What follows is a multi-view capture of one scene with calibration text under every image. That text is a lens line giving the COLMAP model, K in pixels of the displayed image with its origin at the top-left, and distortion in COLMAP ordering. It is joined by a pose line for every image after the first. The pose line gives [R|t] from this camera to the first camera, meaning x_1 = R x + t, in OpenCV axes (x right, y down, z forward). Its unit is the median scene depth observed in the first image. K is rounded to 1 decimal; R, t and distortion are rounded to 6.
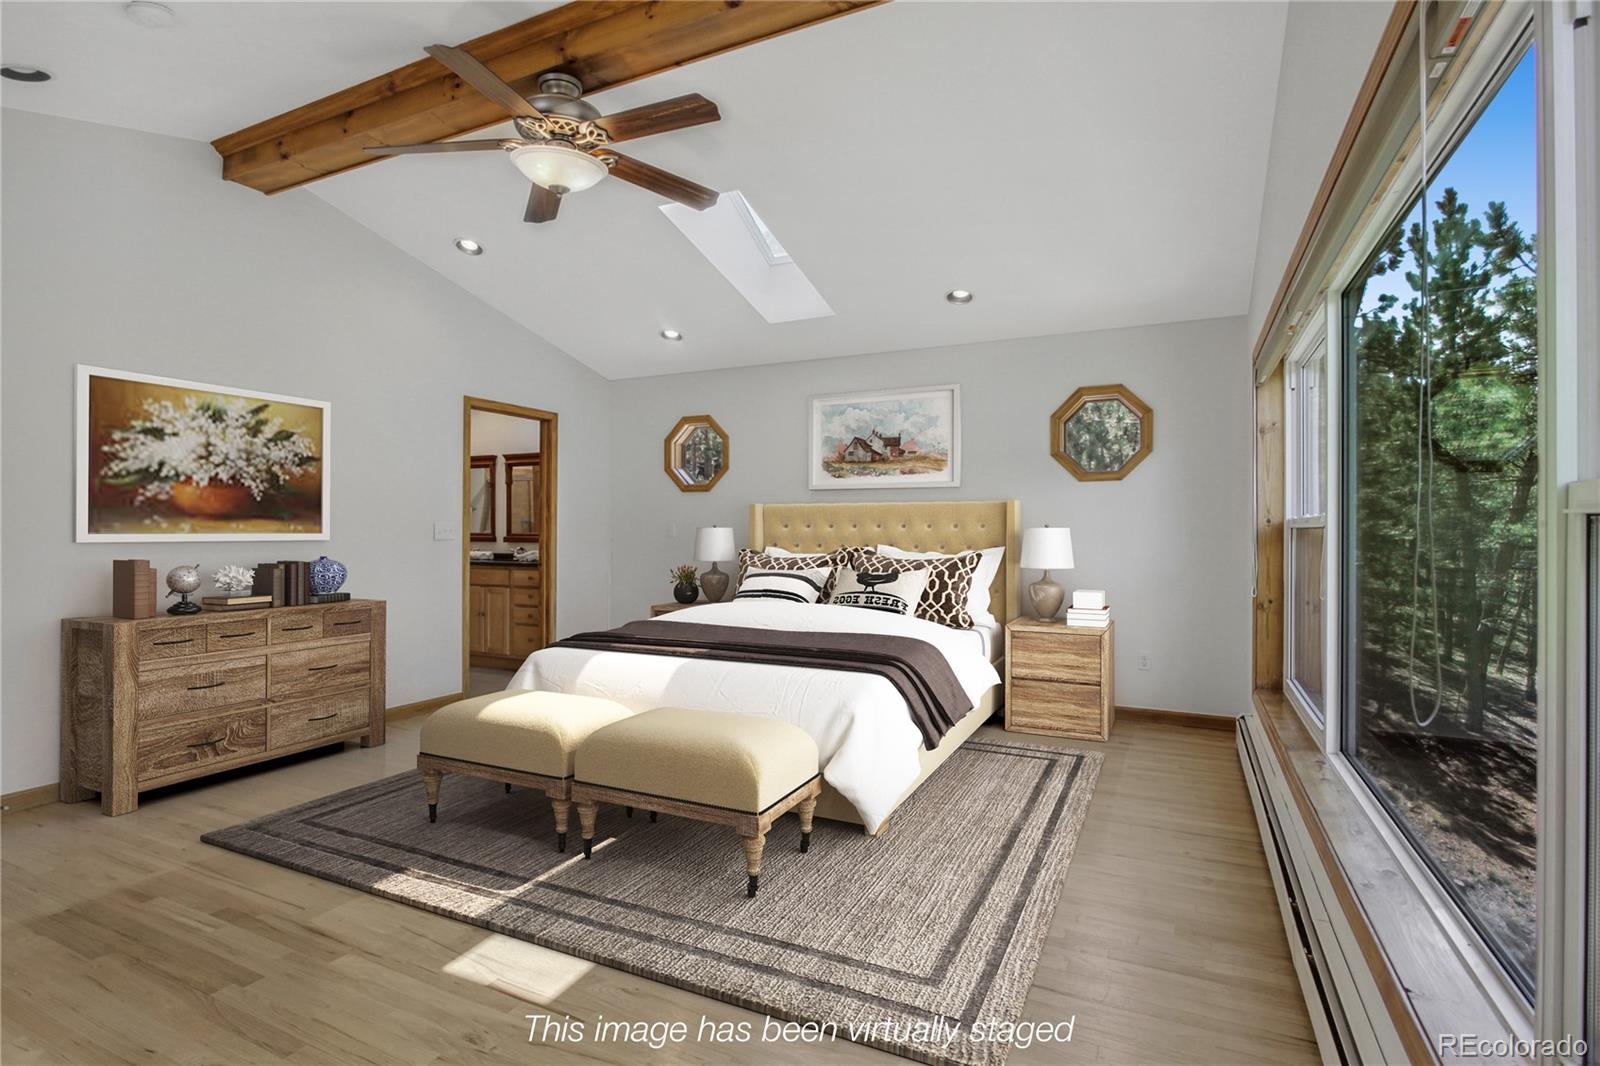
lens RADIAL K [[783.6, 0, 793.4], [0, 783.6, 526.1], [0, 0, 1]] dist [0.001408, -0.000076]
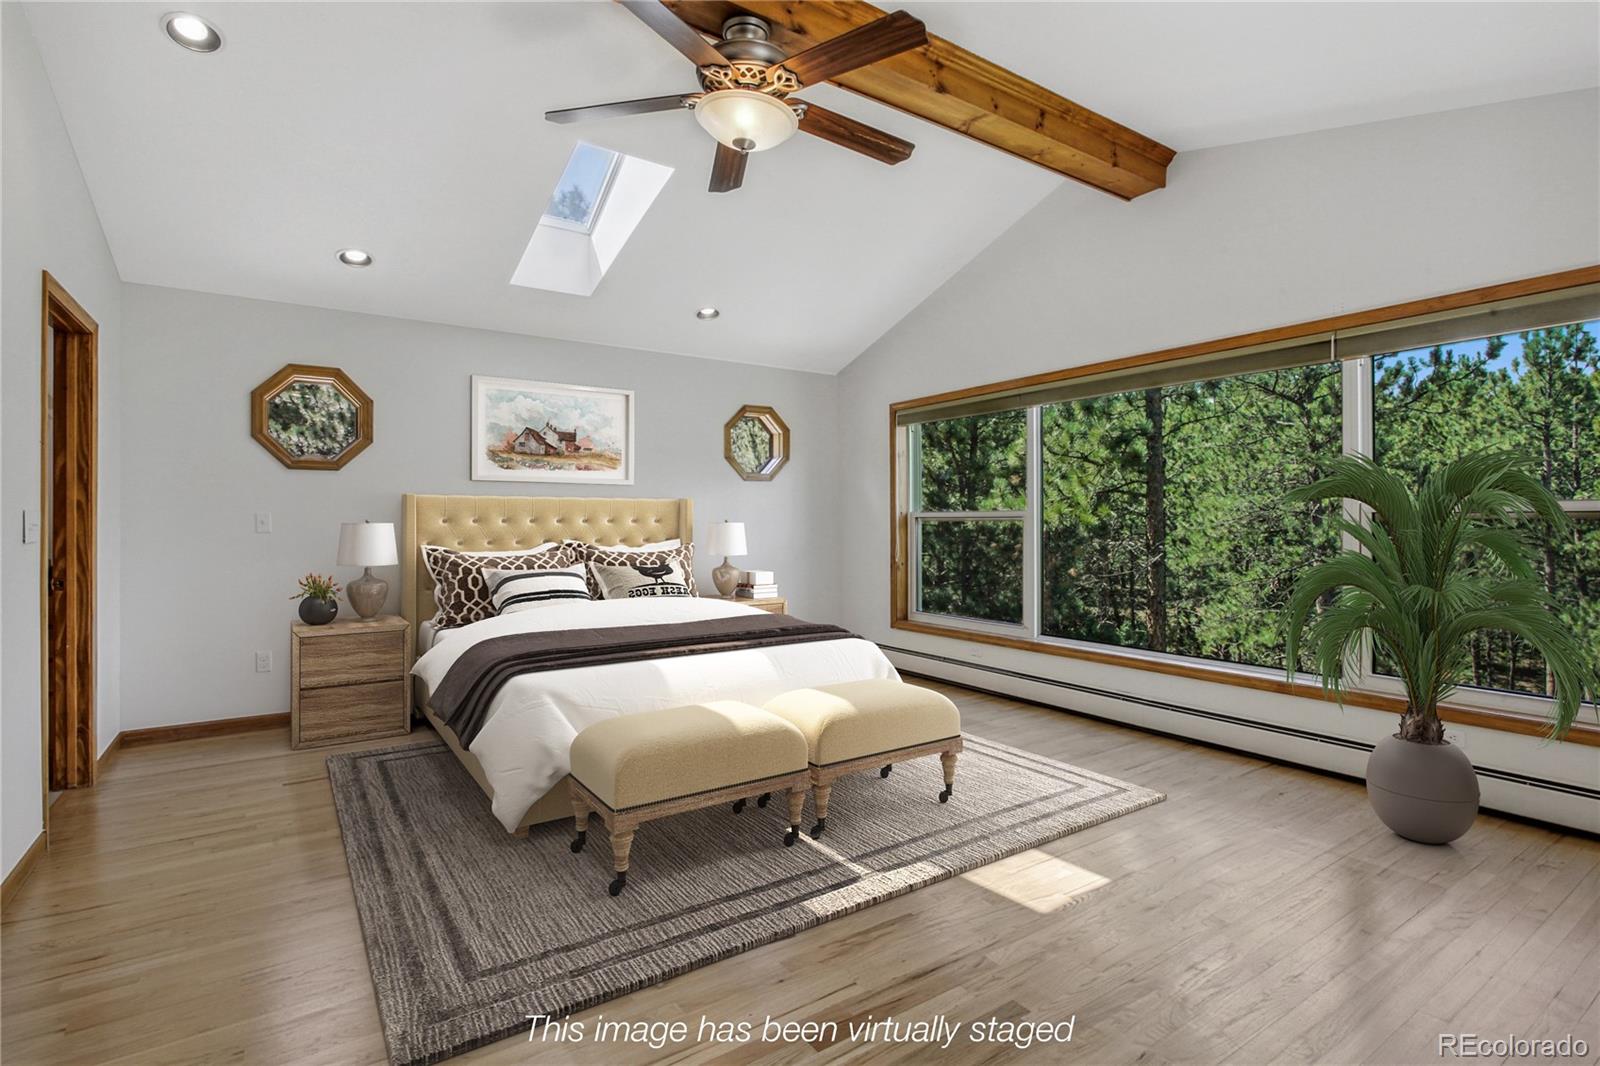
lens RADIAL K [[774.1, 0, 792.9], [0, 774.1, 535.7], [0, 0, 1]] dist [-0.003230, -0.000209]
pose [[0.502291, -0.017803, 0.864516, -0.710920], [-0.002504, 0.999754, 0.022044, -0.004613], [-0.864695, -0.013237, 0.502122, 0.307055]]
